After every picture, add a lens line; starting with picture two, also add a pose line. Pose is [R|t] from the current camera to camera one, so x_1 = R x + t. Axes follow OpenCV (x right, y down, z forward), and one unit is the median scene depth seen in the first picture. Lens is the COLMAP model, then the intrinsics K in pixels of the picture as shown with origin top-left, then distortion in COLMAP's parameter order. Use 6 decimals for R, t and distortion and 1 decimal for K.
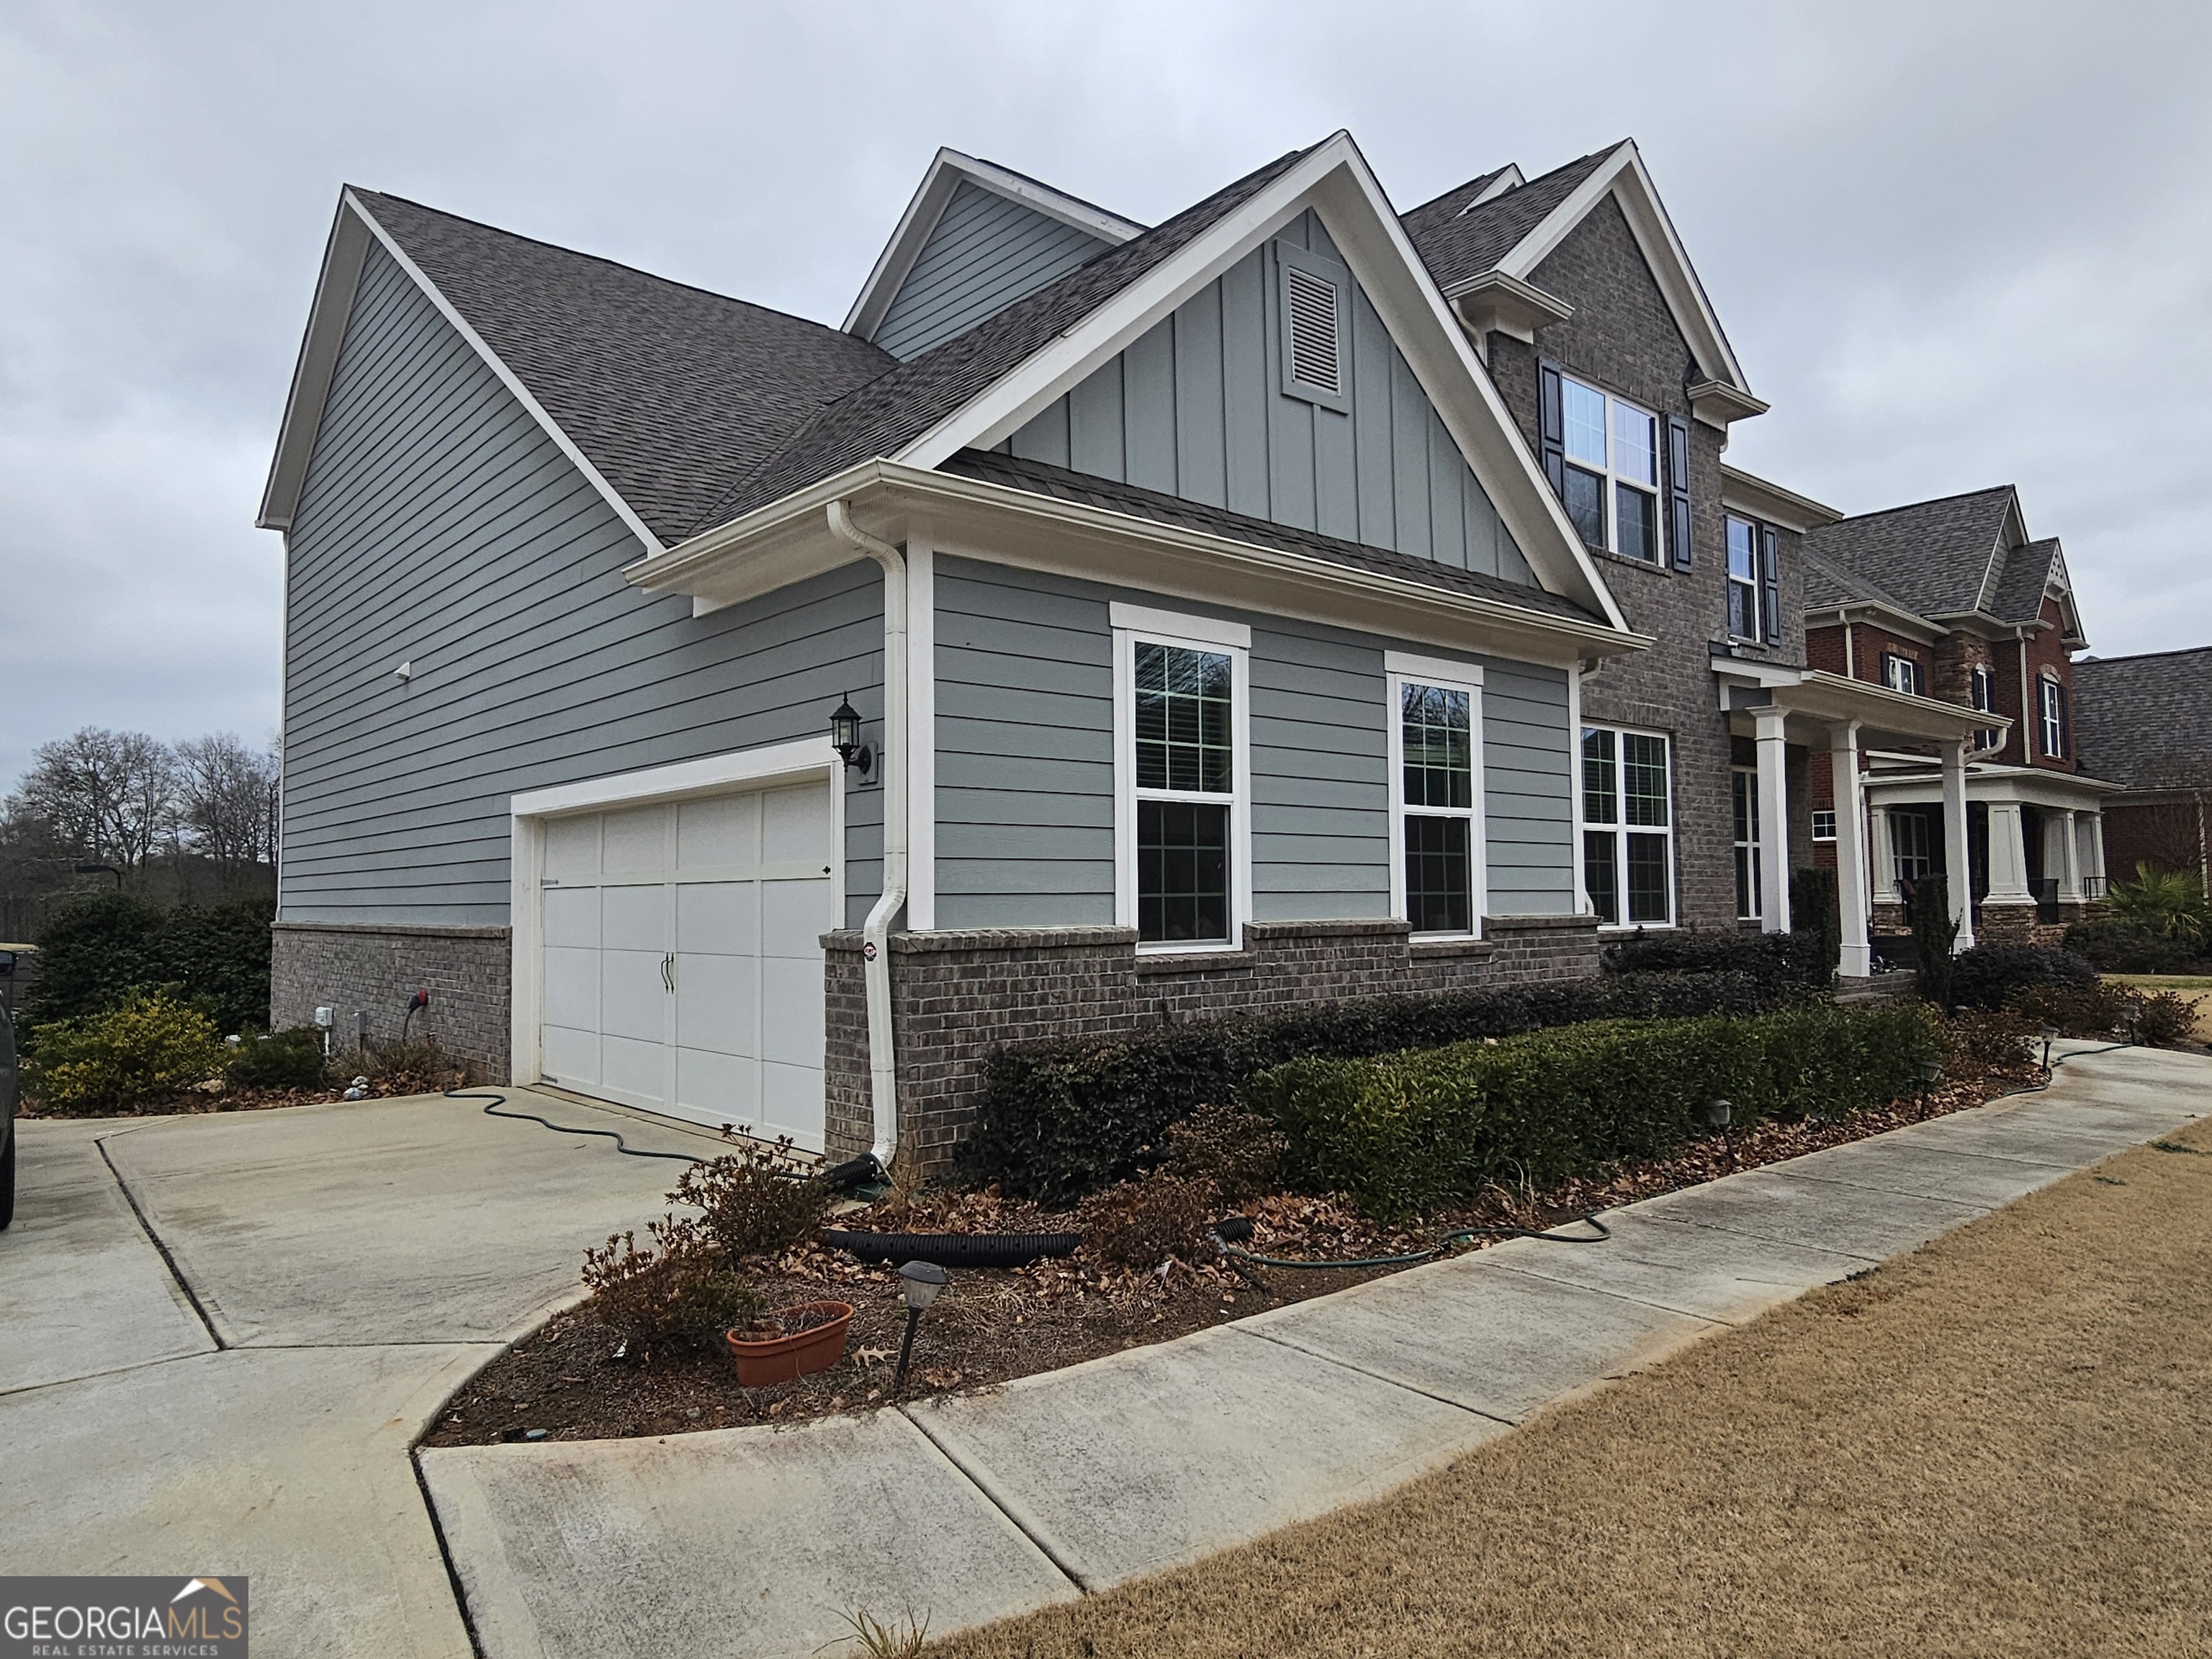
lens RADIAL K [[1402.2, 0, 1106.0], [0, 1402.2, 829.5], [0, 0, 1]] dist [-0.004100, -0.000128]
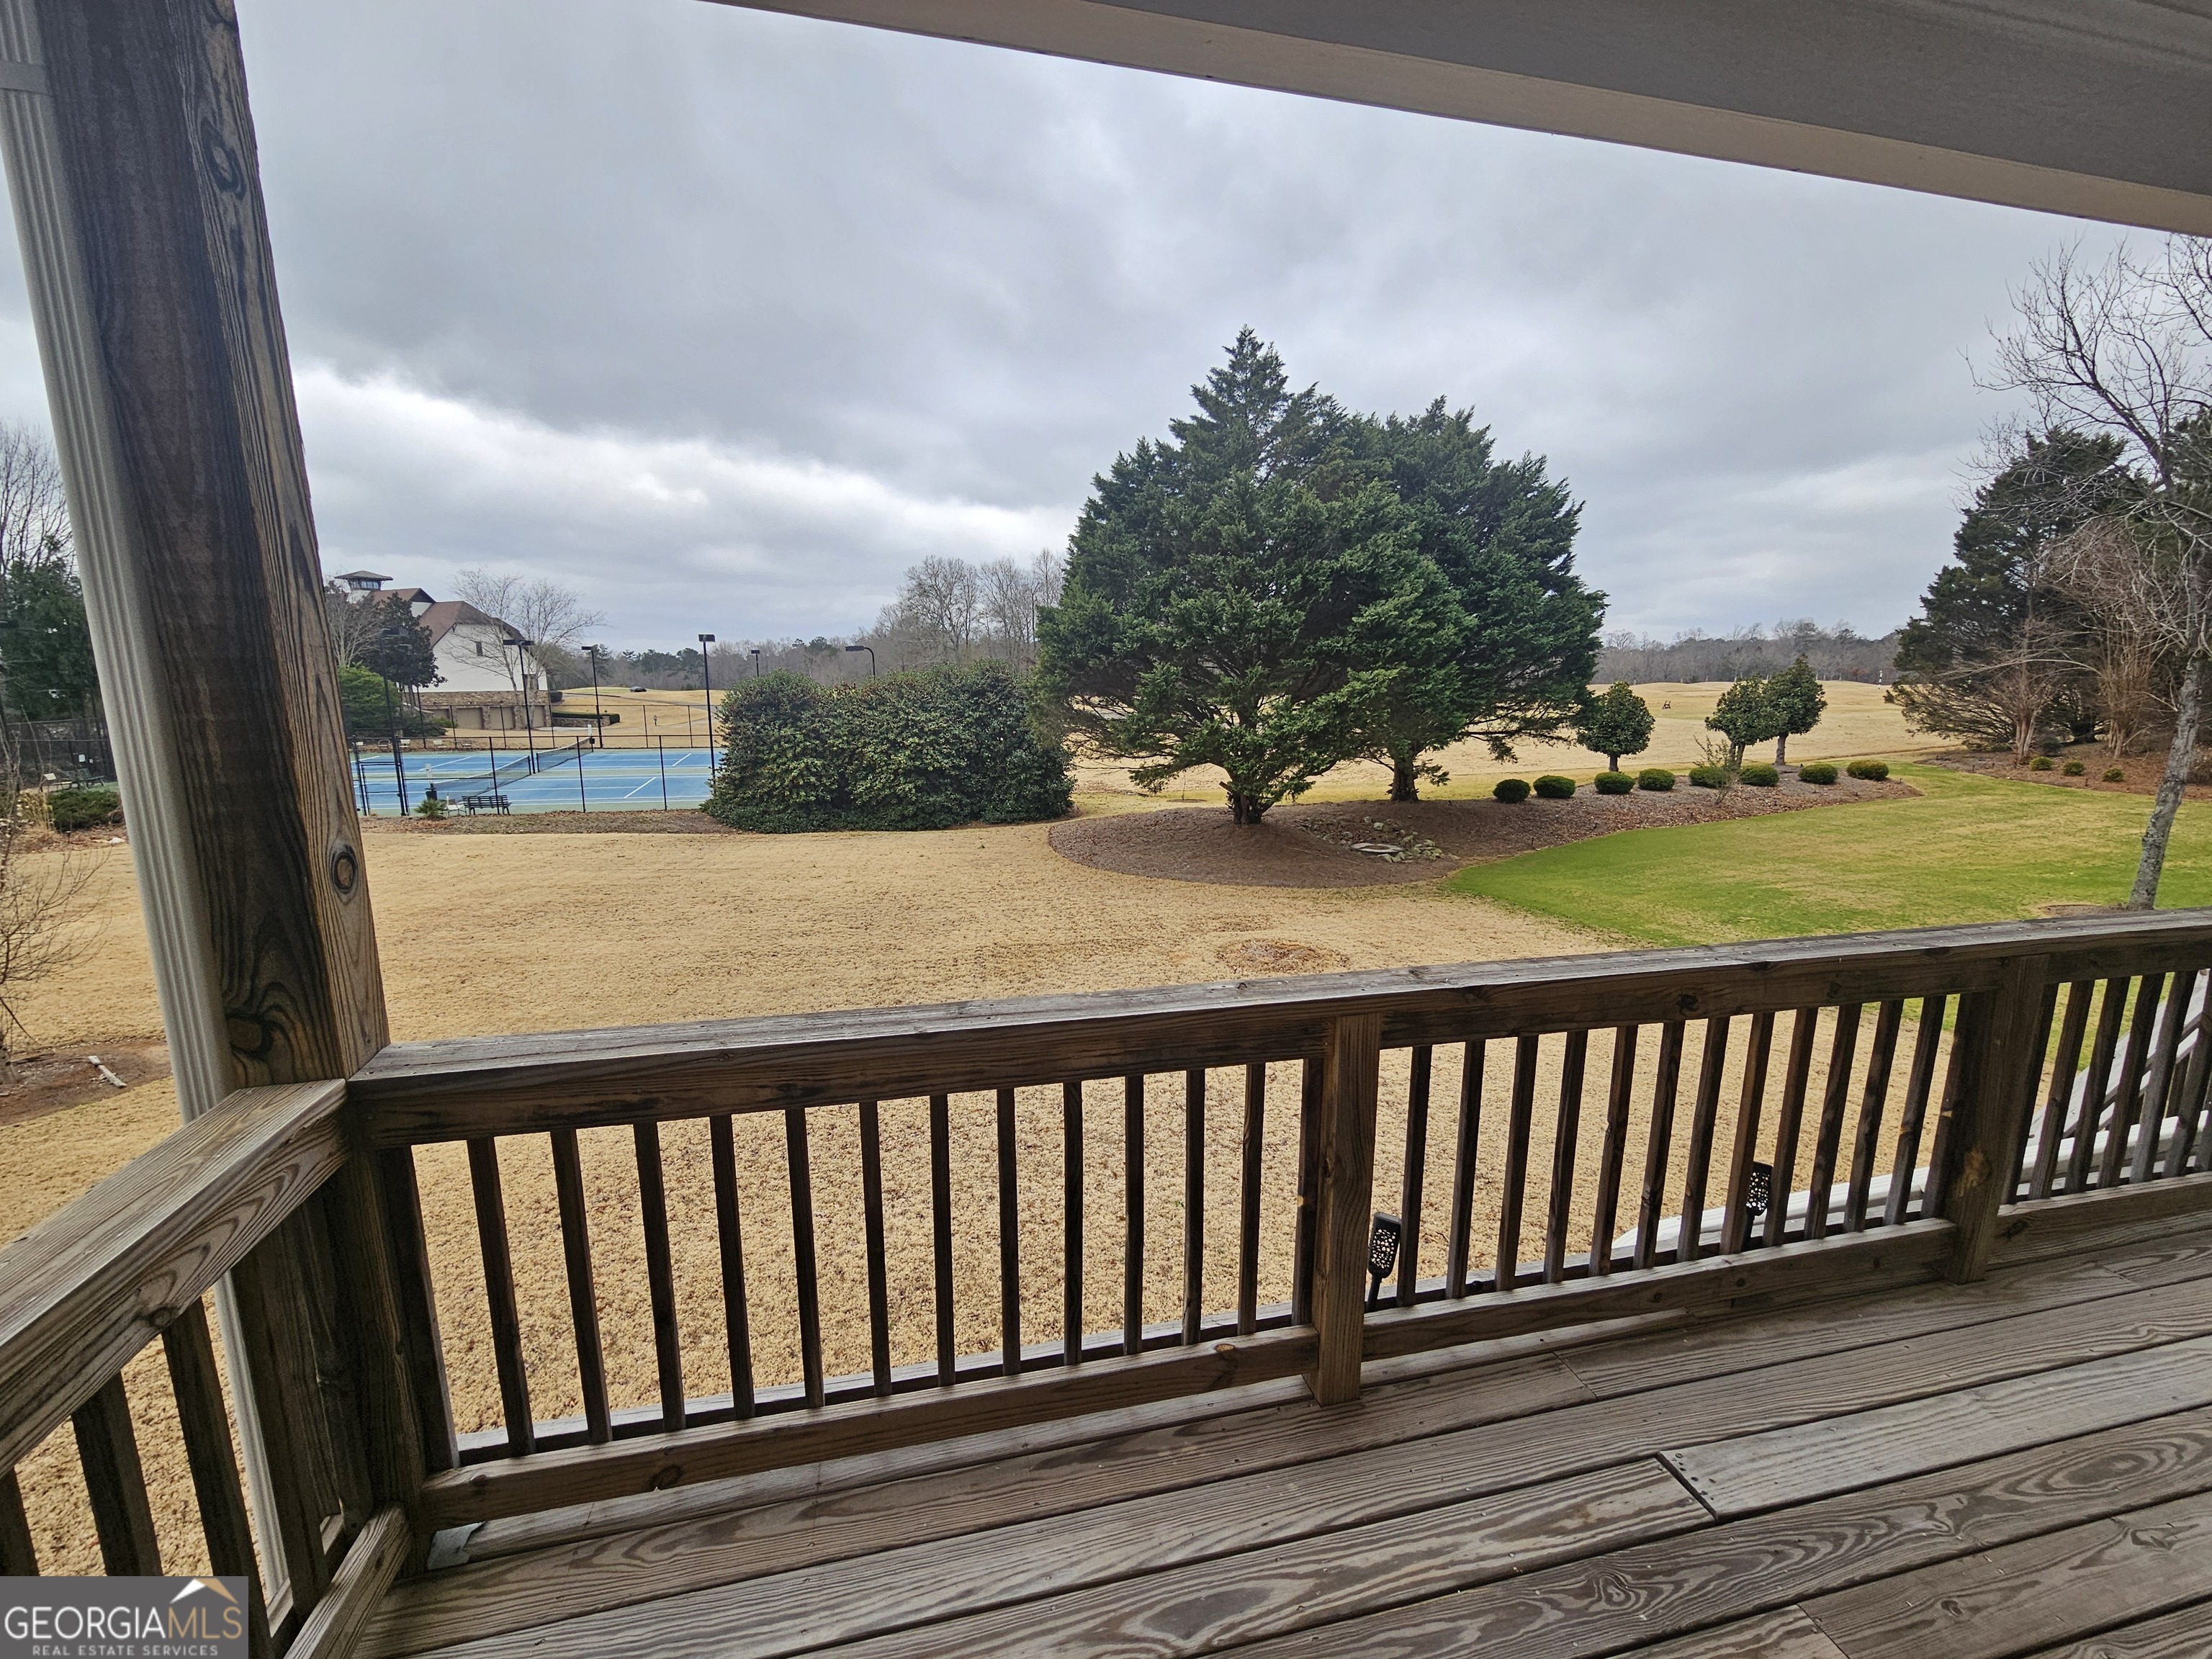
lens RADIAL K [[911.1, 0, 1104.0], [0, 911.1, 832.7], [0, 0, 1]] dist [-0.000009, -0.000654]
pose [[0.882417, 0.095148, -0.460746, -0.158227], [0.012639, 0.974188, 0.225384, 0.010132], [0.470298, -0.204706, 0.858438, 0.487275]]
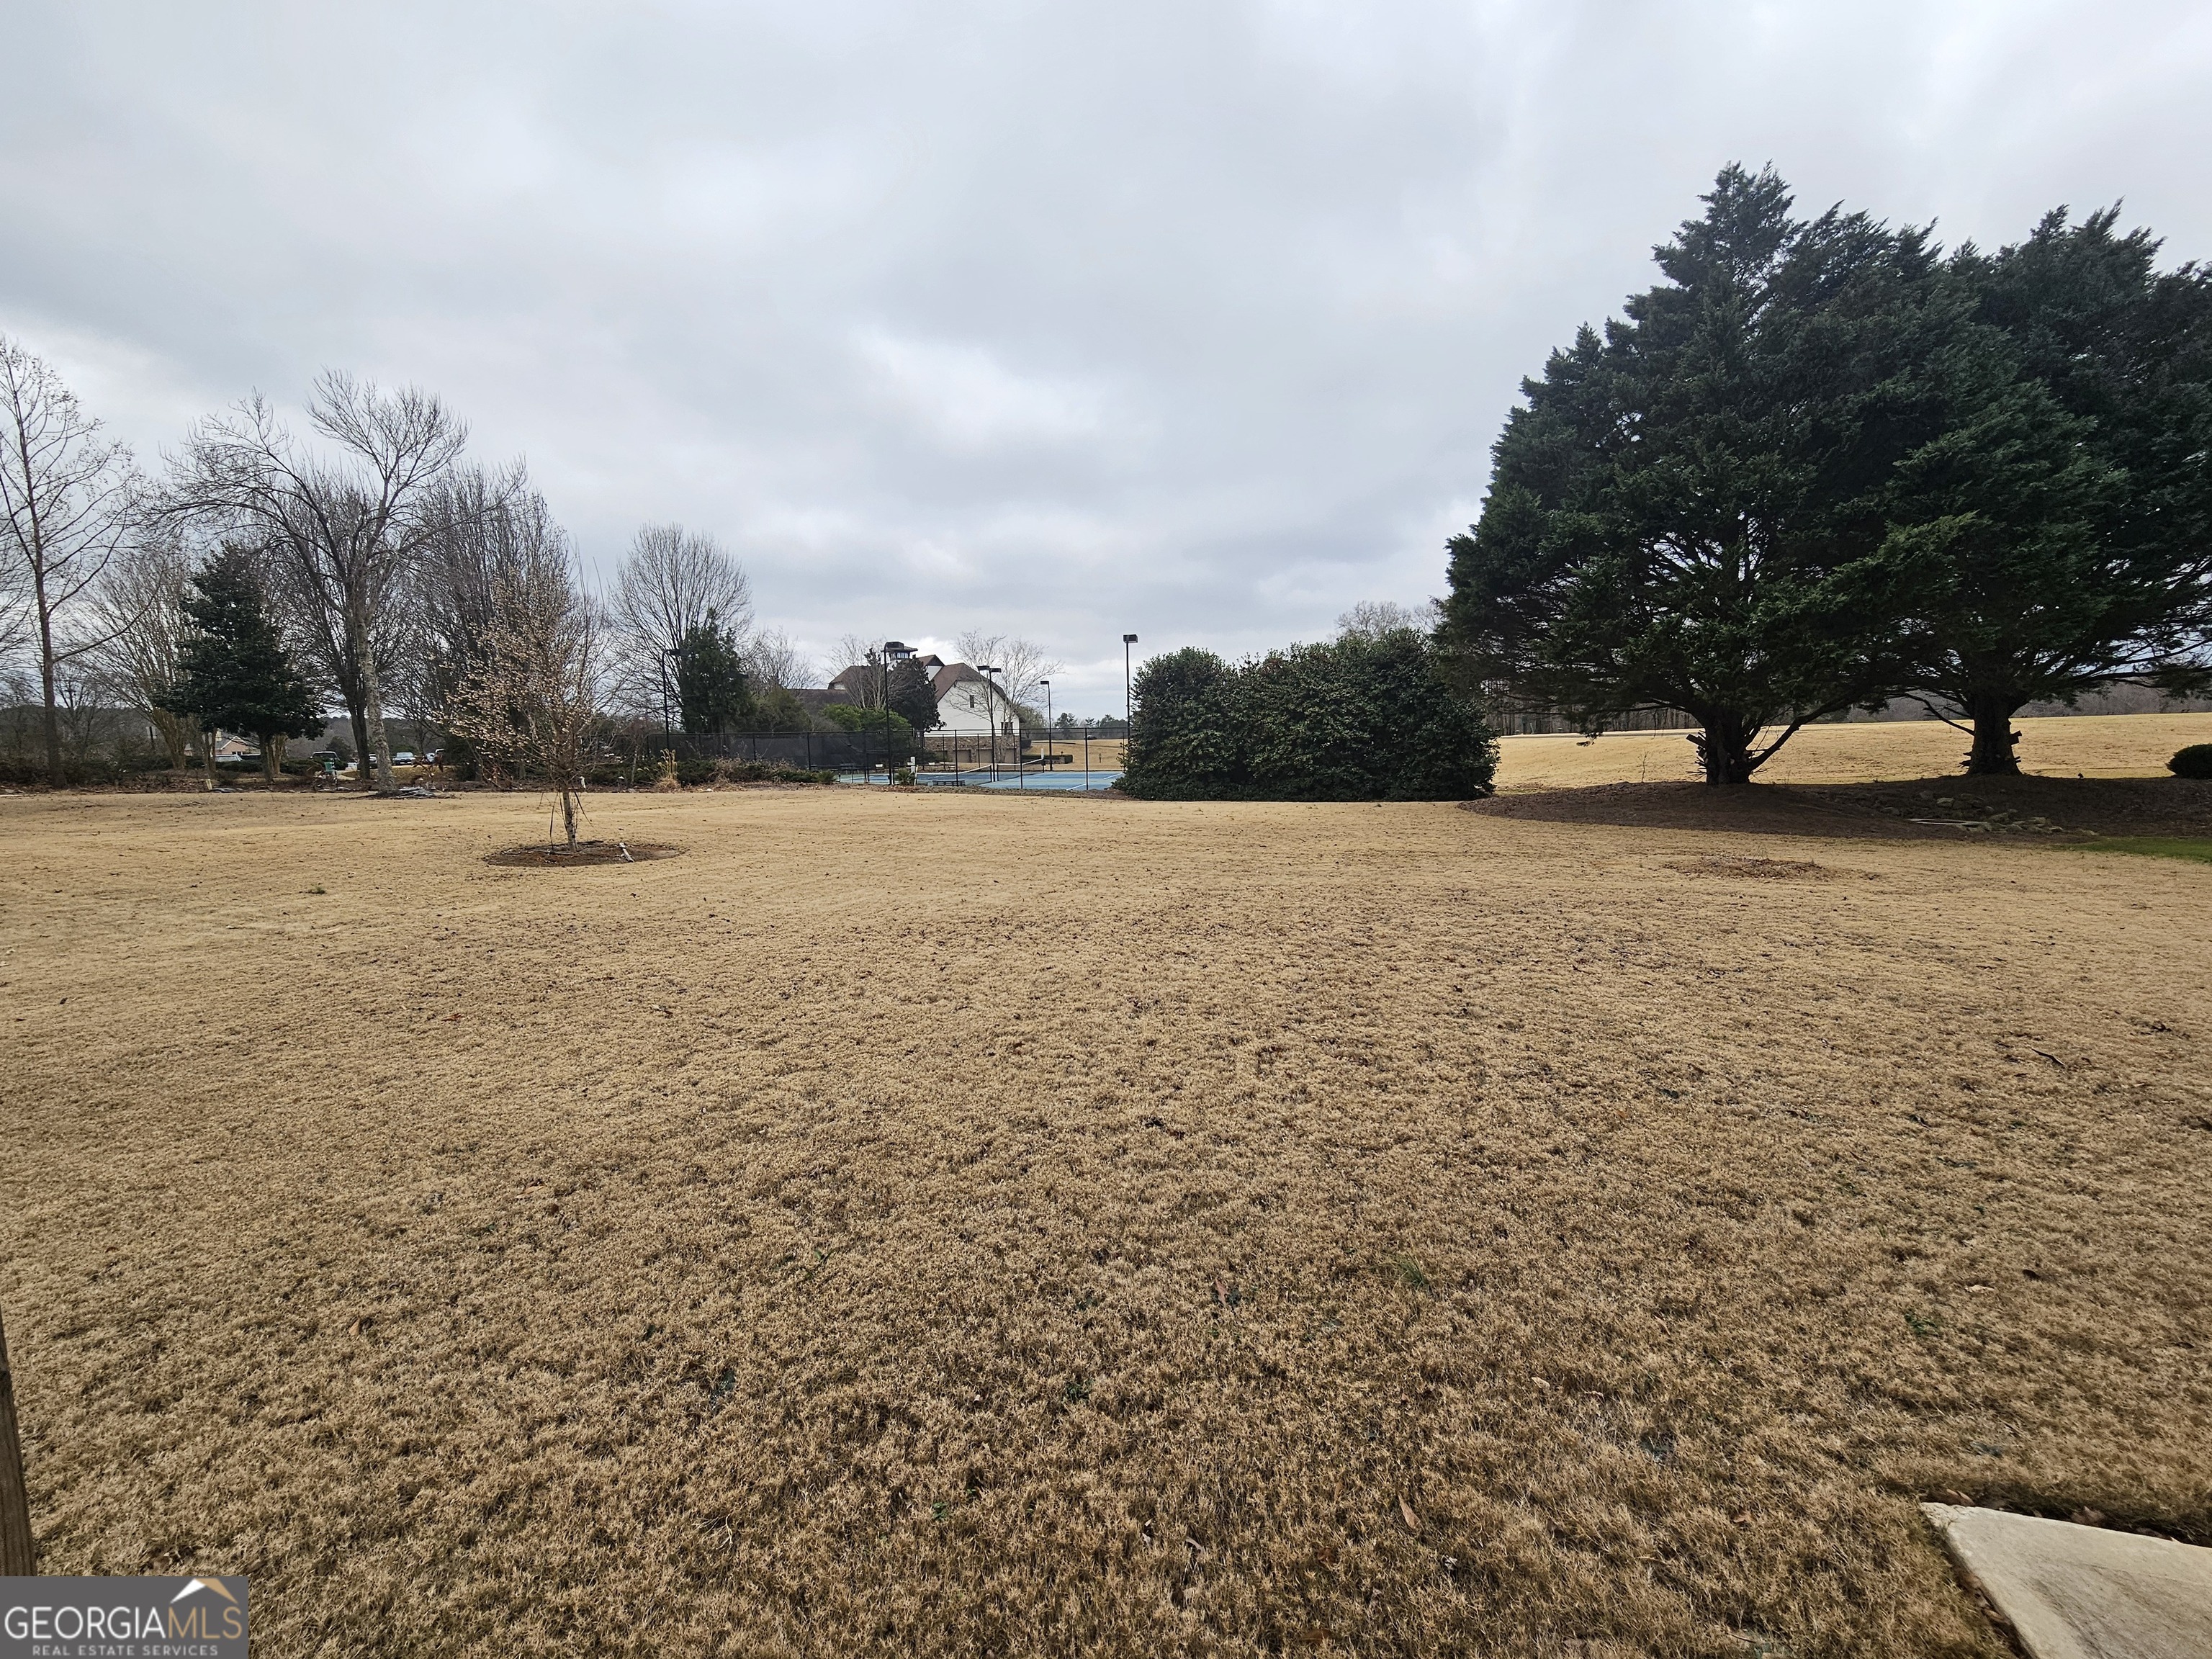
lens RADIAL K [[911.1, 0, 1104.0], [0, 911.1, 832.7], [0, 0, 1]] dist [-0.000009, -0.000654]
pose [[0.582311, 0.081430, -0.808878, -0.156059], [0.058553, 0.988186, 0.141634, 0.079707], [0.810855, -0.129837, 0.570664, 0.512532]]
